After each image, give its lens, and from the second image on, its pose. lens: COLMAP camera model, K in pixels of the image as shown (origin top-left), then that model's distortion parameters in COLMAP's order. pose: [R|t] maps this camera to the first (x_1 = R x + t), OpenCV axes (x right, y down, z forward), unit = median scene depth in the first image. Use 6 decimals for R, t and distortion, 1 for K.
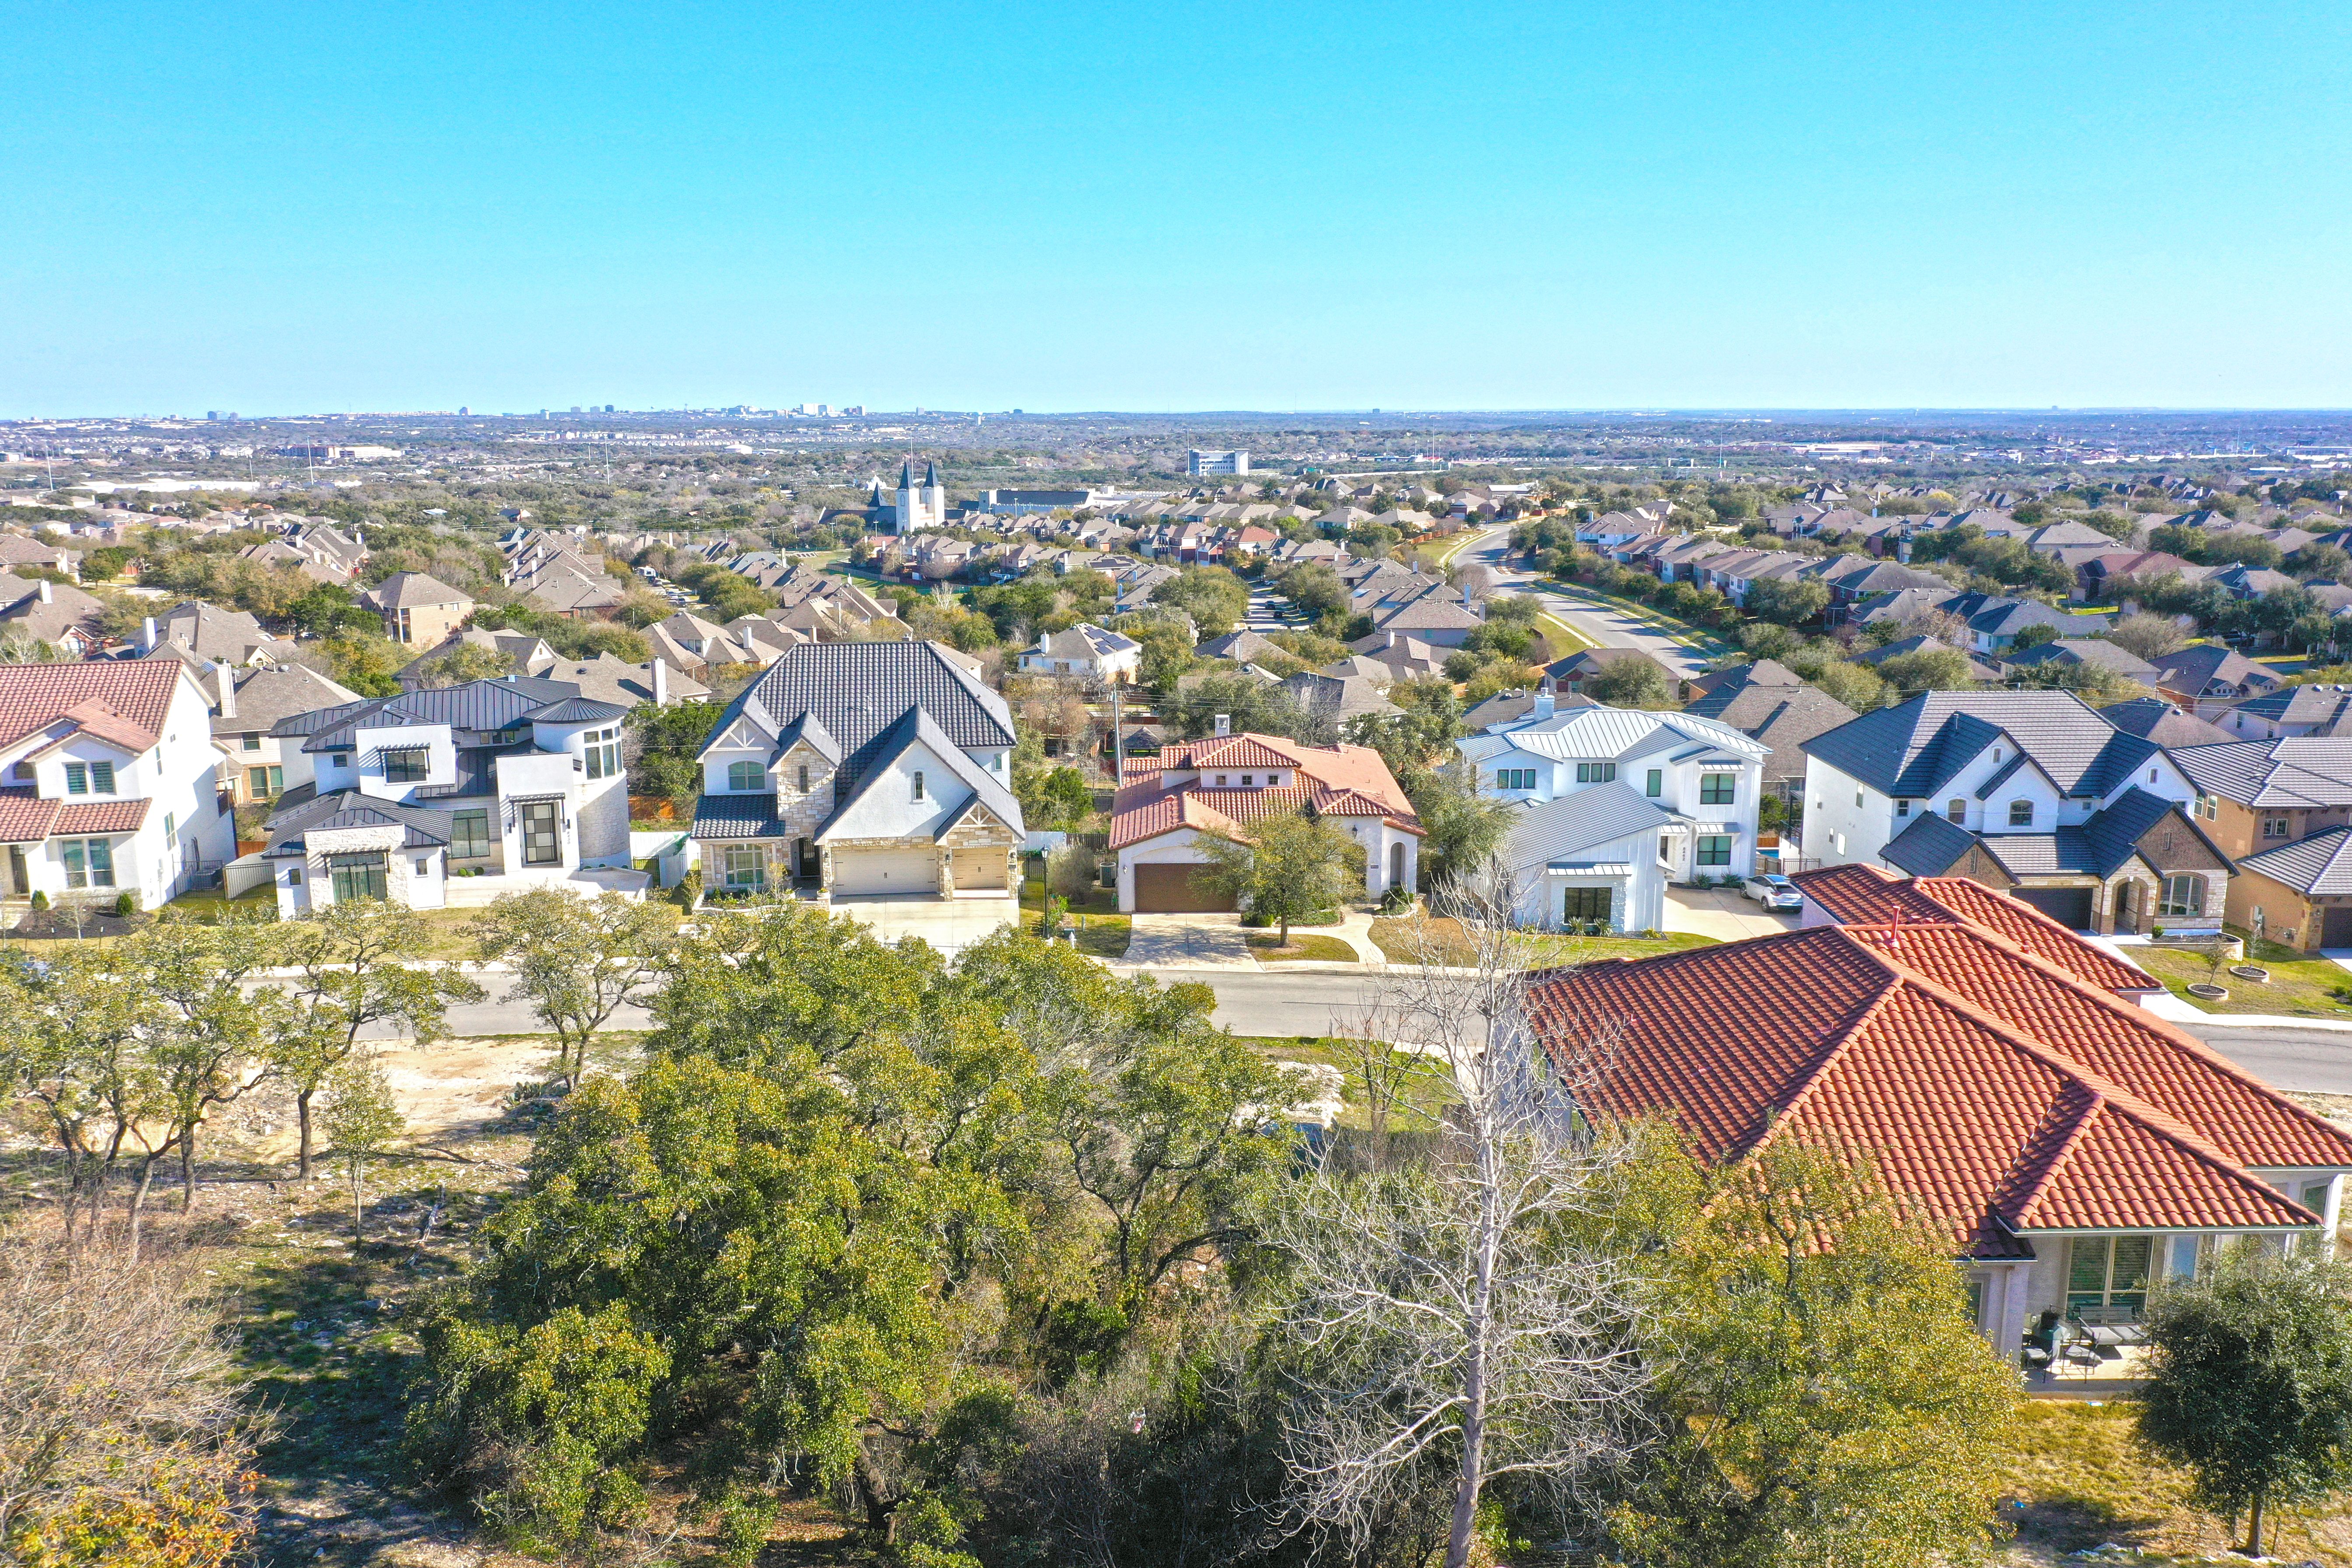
lens RADIAL K [[1882.0, 0, 1169.2], [0, 1882.0, 785.0], [0, 0, 1]] dist [-0.009743, 0.005475]
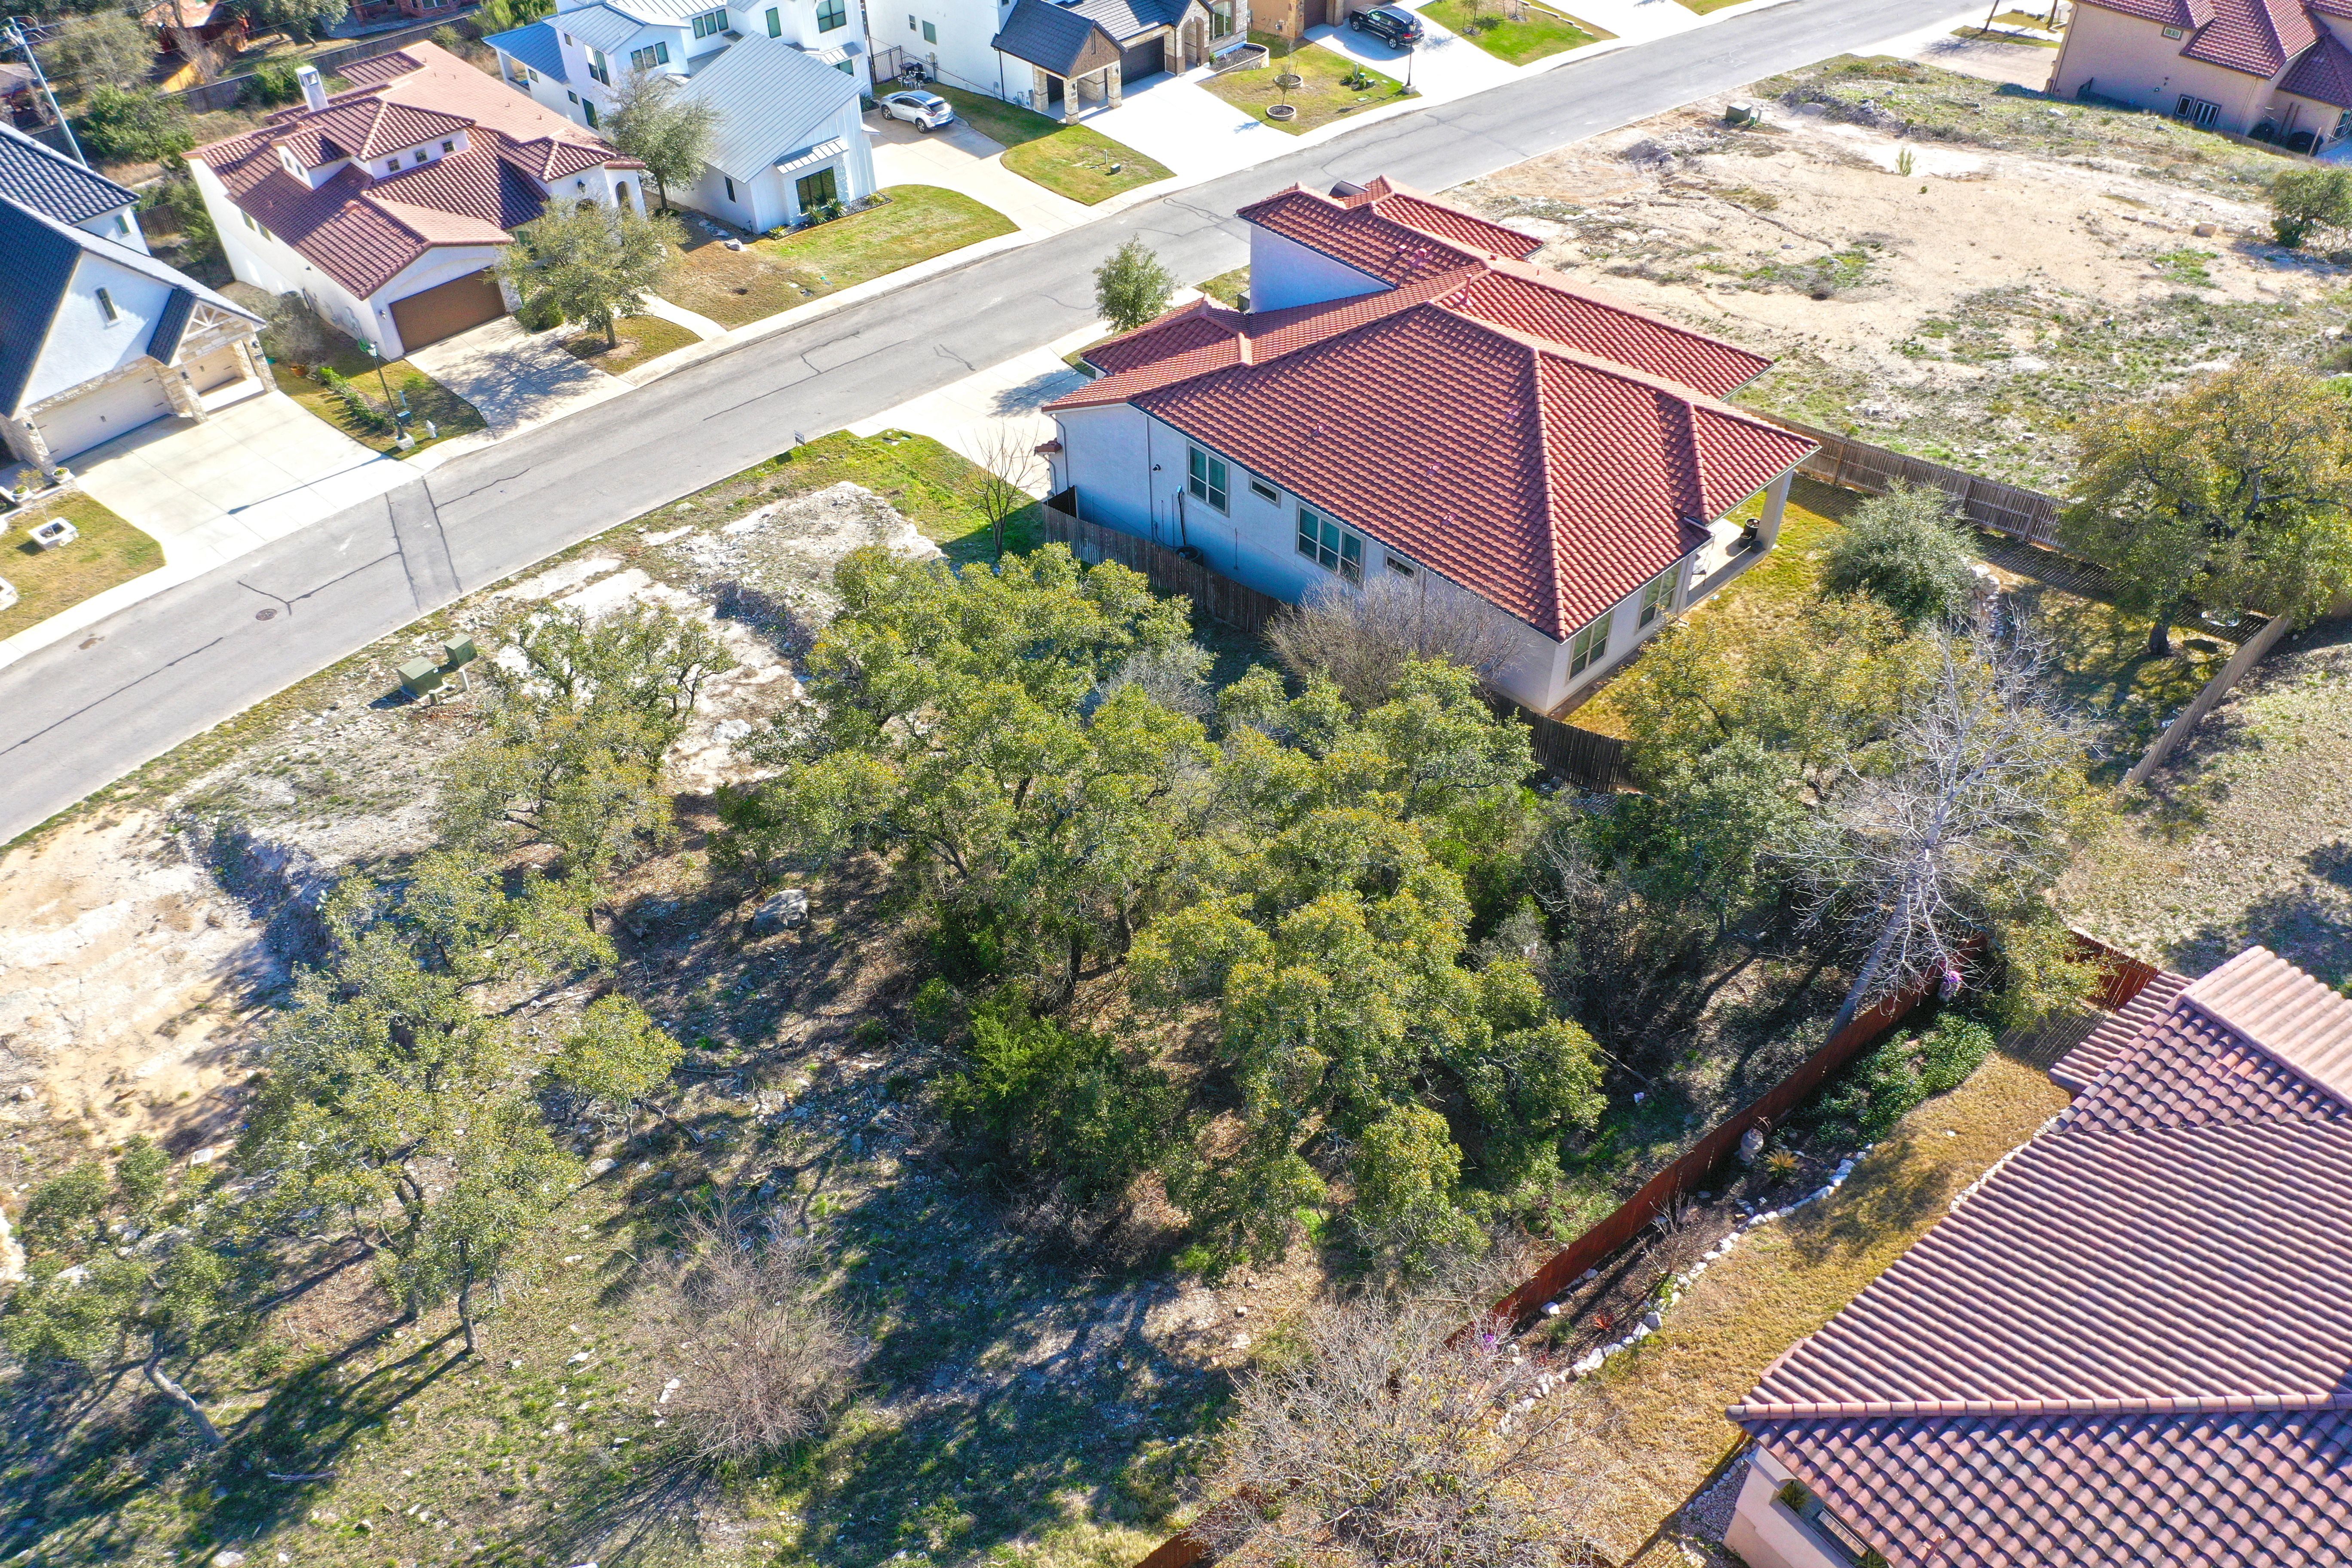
lens RADIAL K [[1847.1, 0, 1169.2], [0, 1847.1, 786.8], [0, 0, 1]] dist [-0.007038, 0.001845]
pose [[0.728256, -0.473295, 0.495616, -0.277390], [0.152870, 0.817176, 0.555746, -0.191520], [-0.668038, -0.328961, 0.667466, 0.089974]]
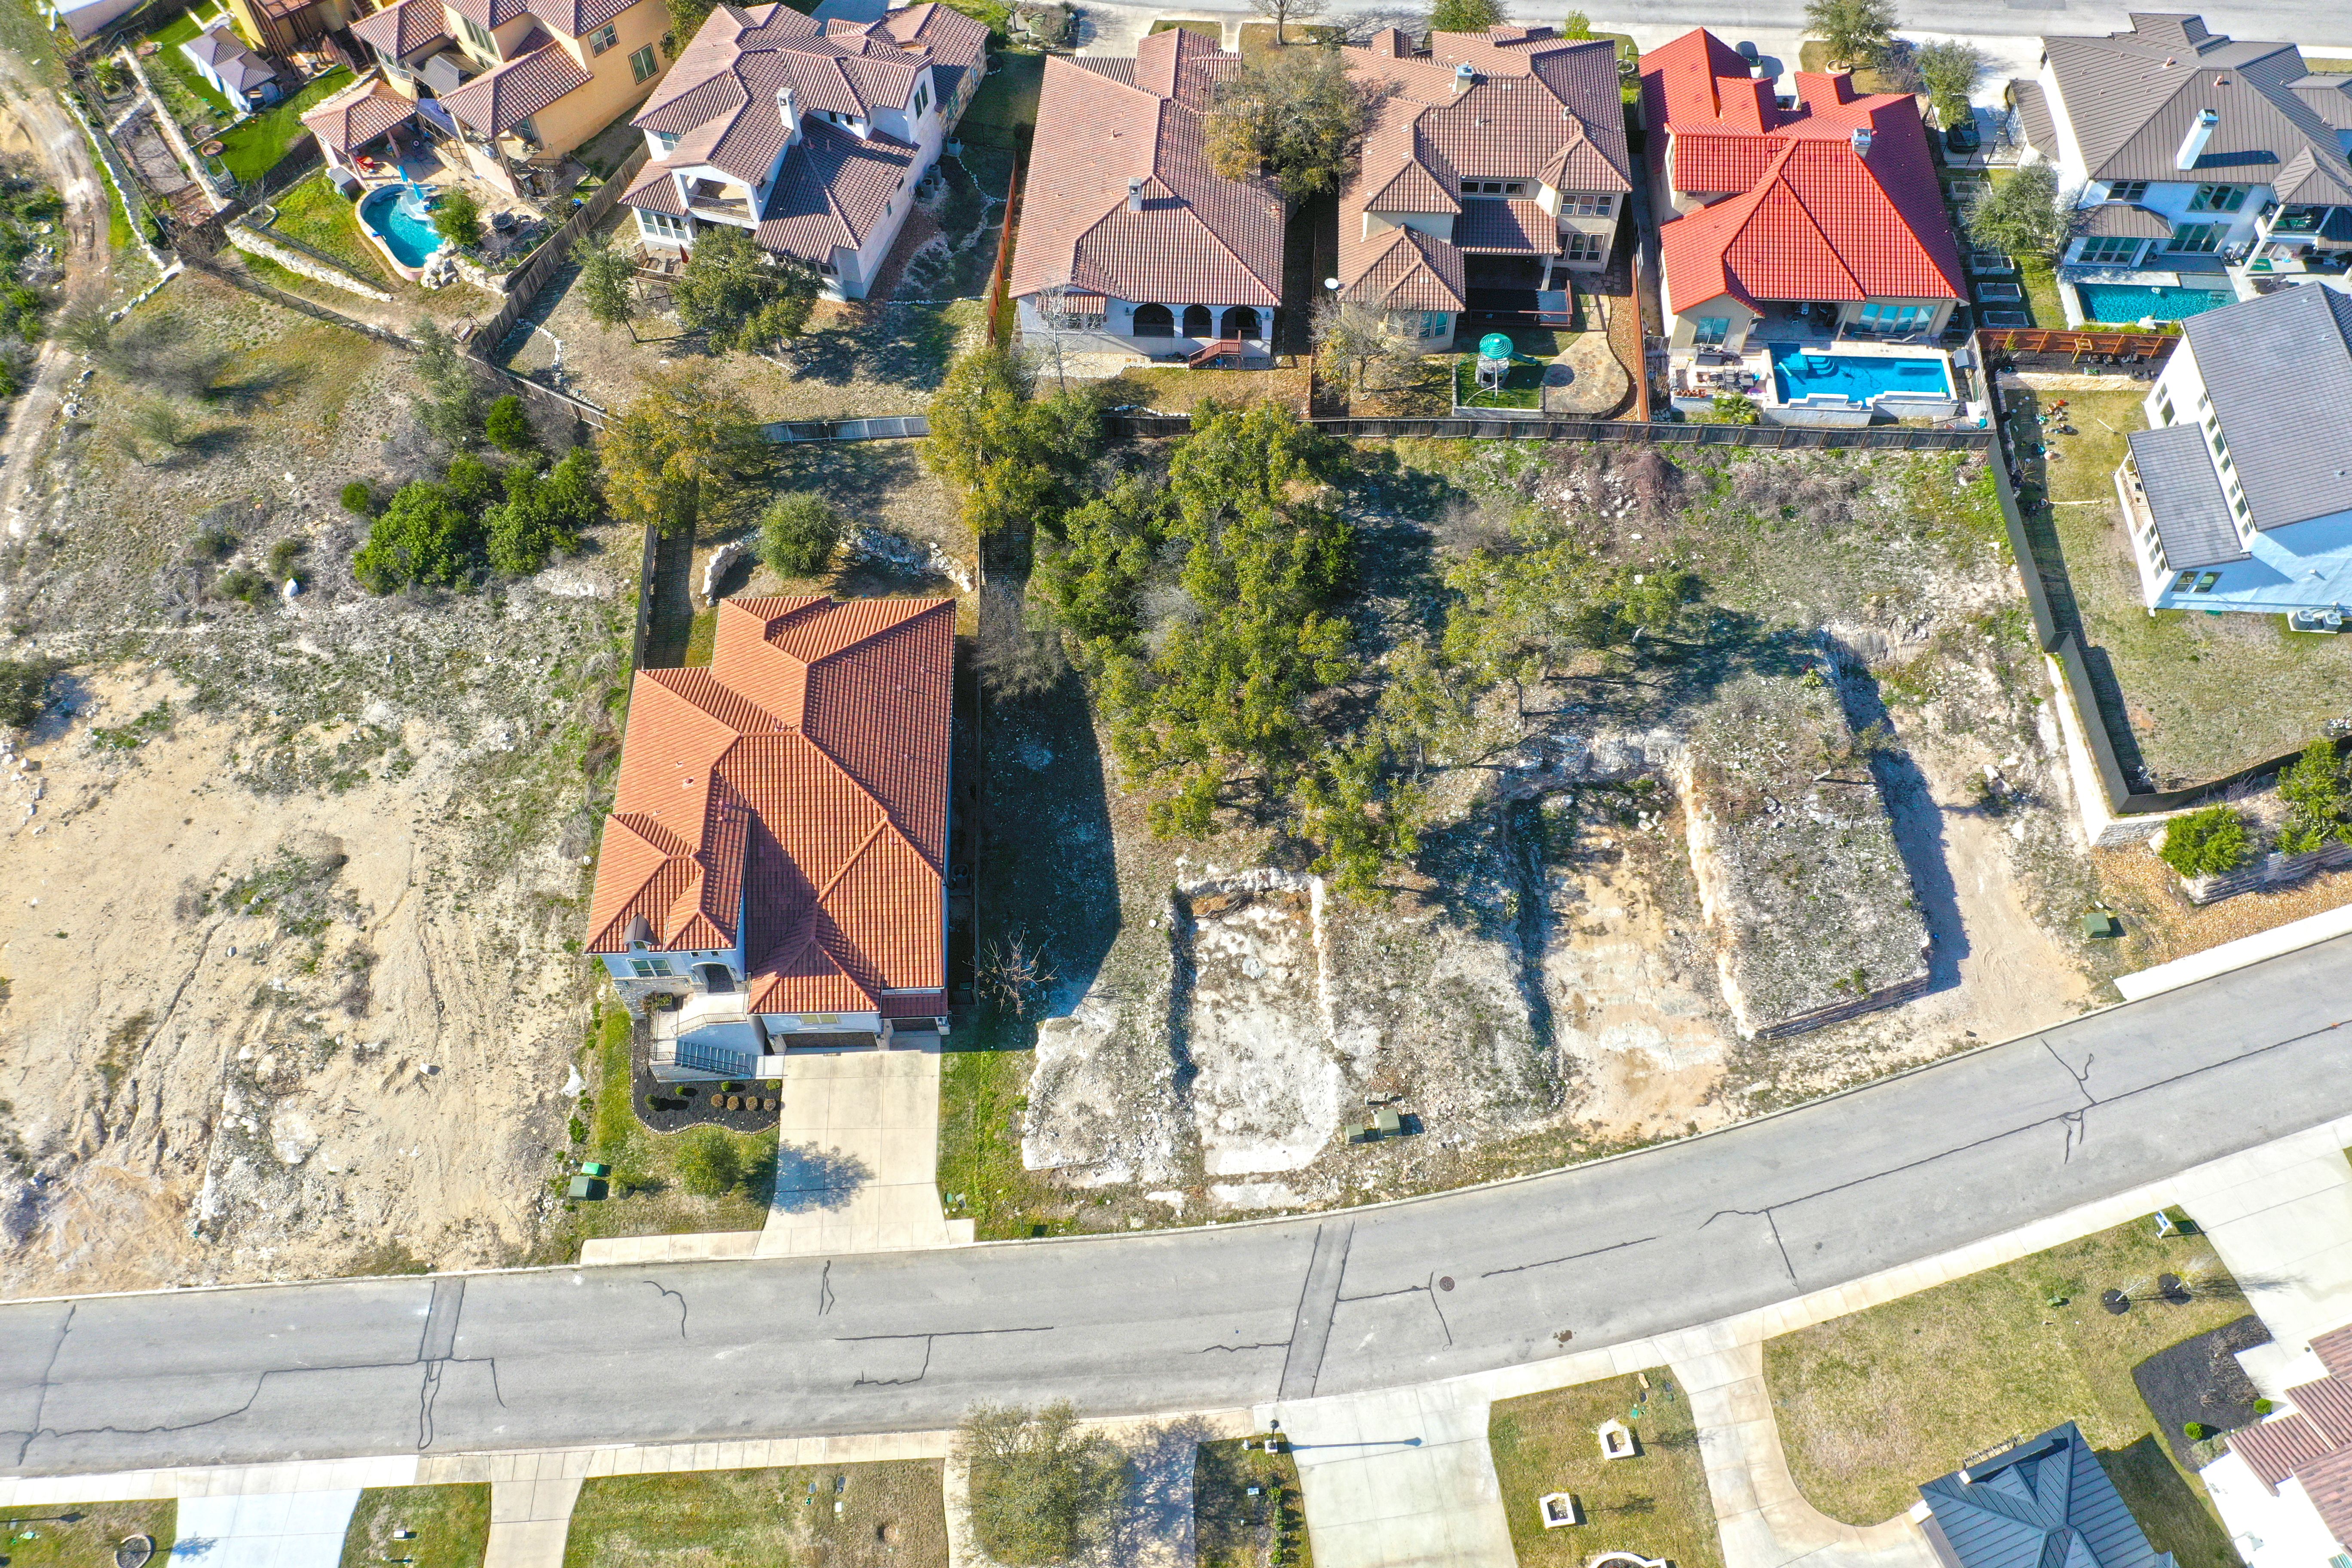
lens RADIAL K [[1842.2, 0, 1173.0], [0, 1842.2, 784.5], [0, 0, 1]] dist [-0.008734, 0.002678]
pose [[-0.999294, 0.037557, -0.000957, -0.020594], [0.013202, 0.374874, 0.926982, -0.869065], [0.035173, 0.926315, -0.375105, 0.911444]]
